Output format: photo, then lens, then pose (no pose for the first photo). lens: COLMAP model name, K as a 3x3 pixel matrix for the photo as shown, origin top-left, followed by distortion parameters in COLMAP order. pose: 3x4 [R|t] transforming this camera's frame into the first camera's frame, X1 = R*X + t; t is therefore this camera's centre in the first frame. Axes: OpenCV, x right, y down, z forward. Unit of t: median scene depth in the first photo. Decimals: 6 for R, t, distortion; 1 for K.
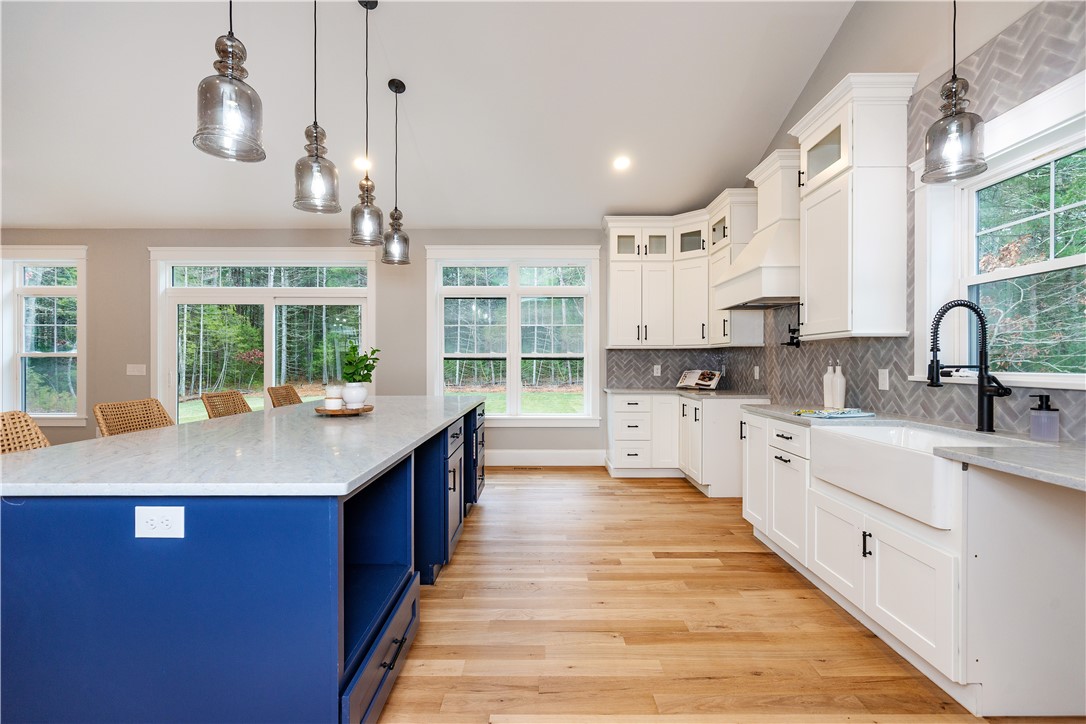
lens RADIAL K [[494.4, 0, 541.5], [0, 494.4, 356.7], [0, 0, 1]] dist [-0.002142, 0.003563]
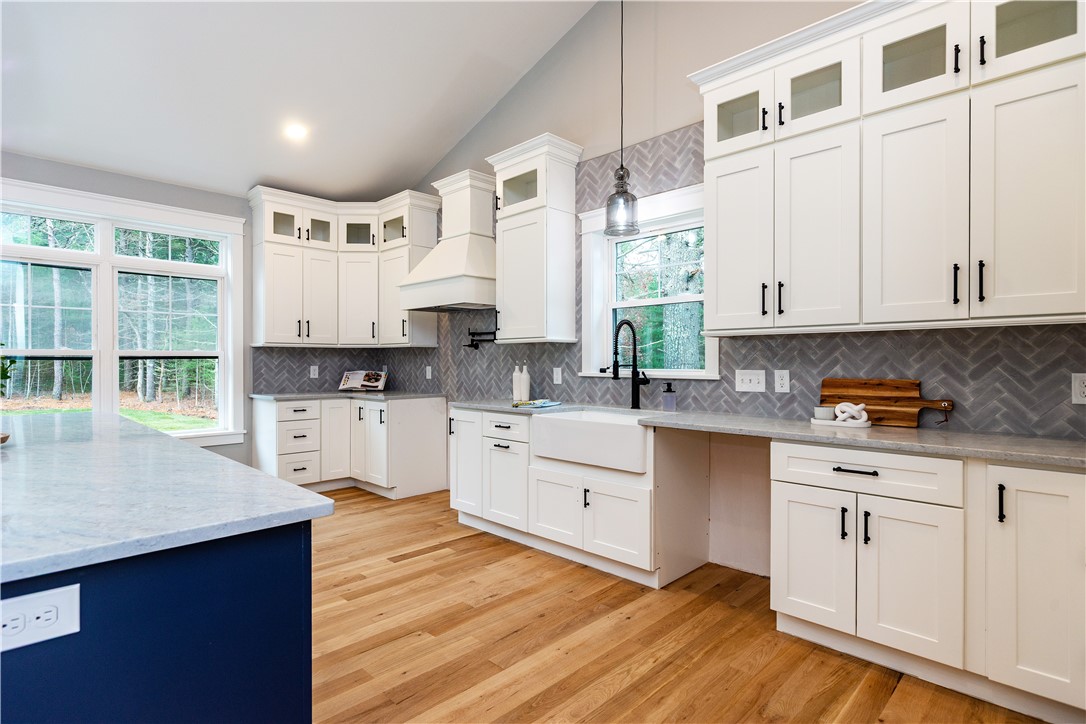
lens RADIAL K [[620.6, 0, 477.6], [0, 620.6, 351.3], [0, 0, 1]] dist [0.013328, -0.002735]
pose [[0.699639, 0.010340, 0.714422, -0.597028], [-0.006233, 0.999946, -0.008369, -0.002598], [-0.714470, 0.001402, 0.699665, 0.021794]]
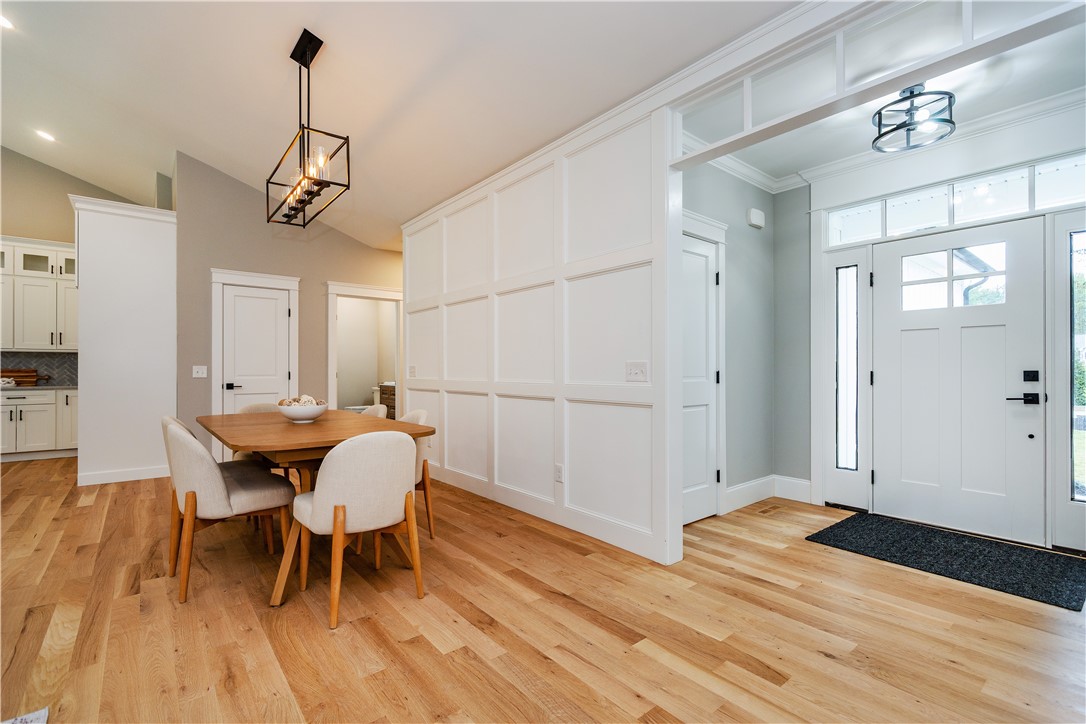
lens RADIAL K [[494.4, 0, 549.9], [0, 494.4, 363.6], [0, 0, 1]] dist [-0.002142, 0.003563]
pose [[-0.645842, 0.018844, 0.763238, -2.382600], [0.018455, 0.999789, -0.009067, 0.058694], [-0.763248, 0.008230, -0.646054, -0.098604]]
